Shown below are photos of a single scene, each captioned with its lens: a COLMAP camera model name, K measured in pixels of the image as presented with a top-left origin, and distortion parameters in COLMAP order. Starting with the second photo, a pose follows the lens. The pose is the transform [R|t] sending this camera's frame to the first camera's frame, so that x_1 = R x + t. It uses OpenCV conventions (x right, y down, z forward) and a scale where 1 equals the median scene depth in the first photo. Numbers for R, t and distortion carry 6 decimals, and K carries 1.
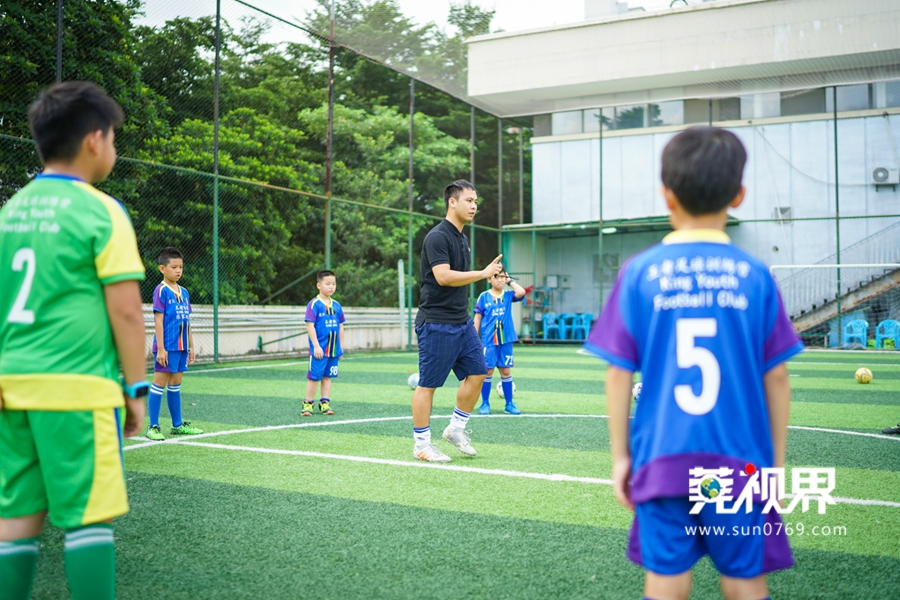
lens RADIAL K [[938.5, 0, 450.0], [0, 938.5, 300.0], [0, 0, 1]] dist [-0.007190, 0.009607]
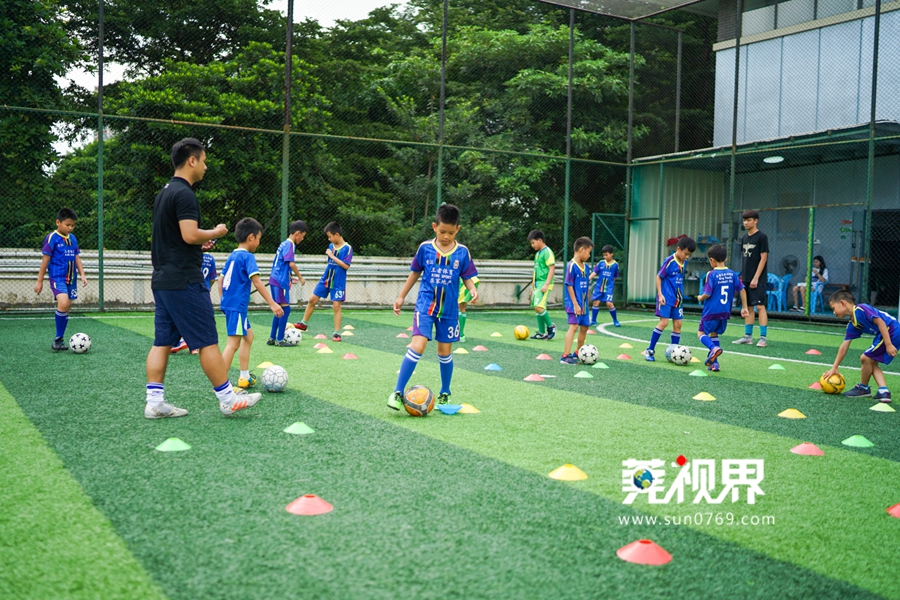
lens RADIAL K [[938.5, 0, 450.0], [0, 938.5, 300.0], [0, 0, 1]] dist [-0.007190, 0.009607]
pose [[0.855068, 0.038162, -0.517109, 0.338851], [-0.014036, 0.998626, 0.050488, 0.001916], [0.518325, -0.035912, 0.854429, 0.242826]]
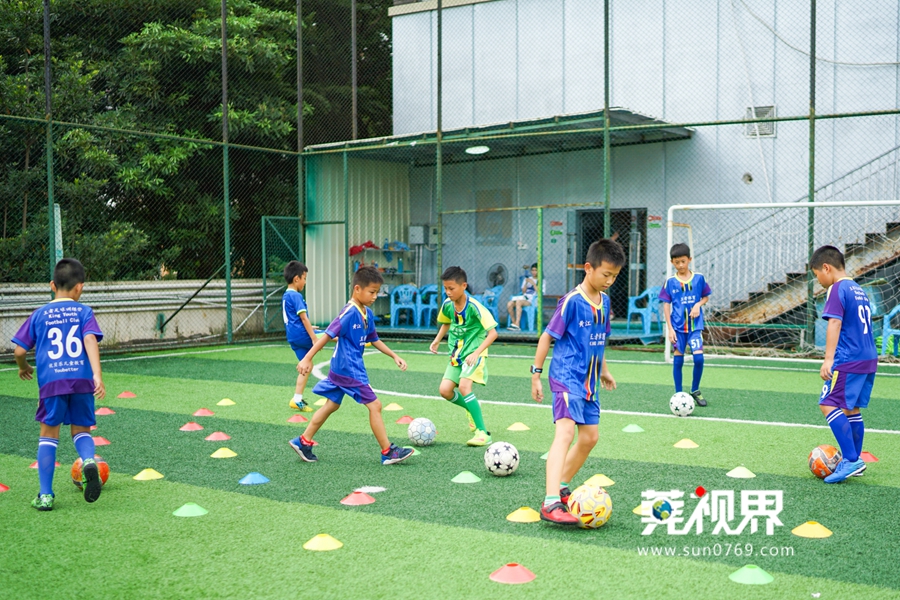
lens RADIAL K [[1063.5, 0, 545.7], [0, 1063.5, 351.8], [0, 0, 1]] dist [-0.080310, 0.050587]
pose [[0.998207, -0.005550, -0.059604, 0.256520], [0.011030, 0.995697, 0.092013, -0.006174], [0.058837, -0.092505, 0.993972, 0.306190]]
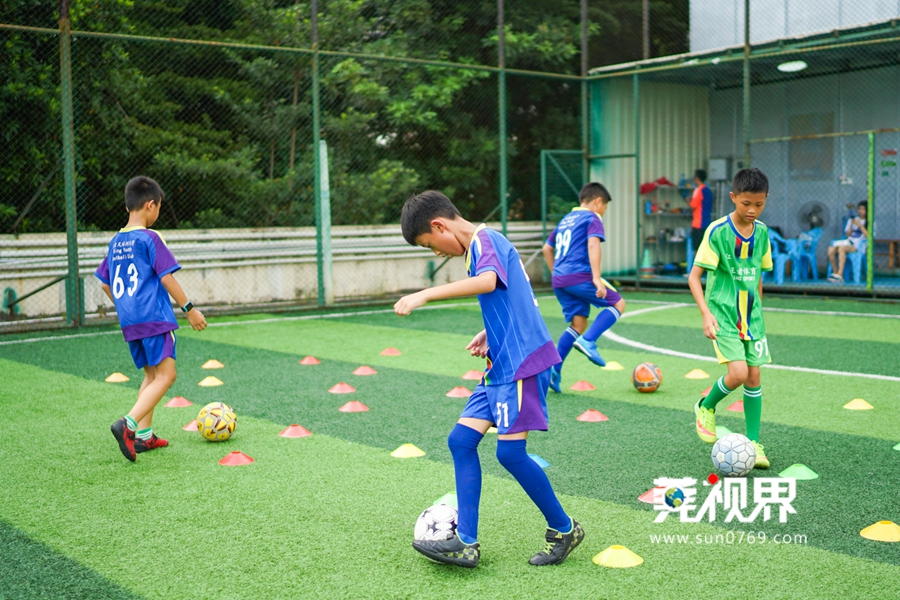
lens RADIAL K [[1187.3, 0, 500.3], [0, 1187.3, 300.8], [0, 0, 1]] dist [-0.066767, 0.005073]
pose [[0.937734, 0.004568, -0.347324, 0.246401], [0.025923, 0.996205, 0.083089, -0.004089], [0.346386, -0.086919, 0.934057, 0.334482]]
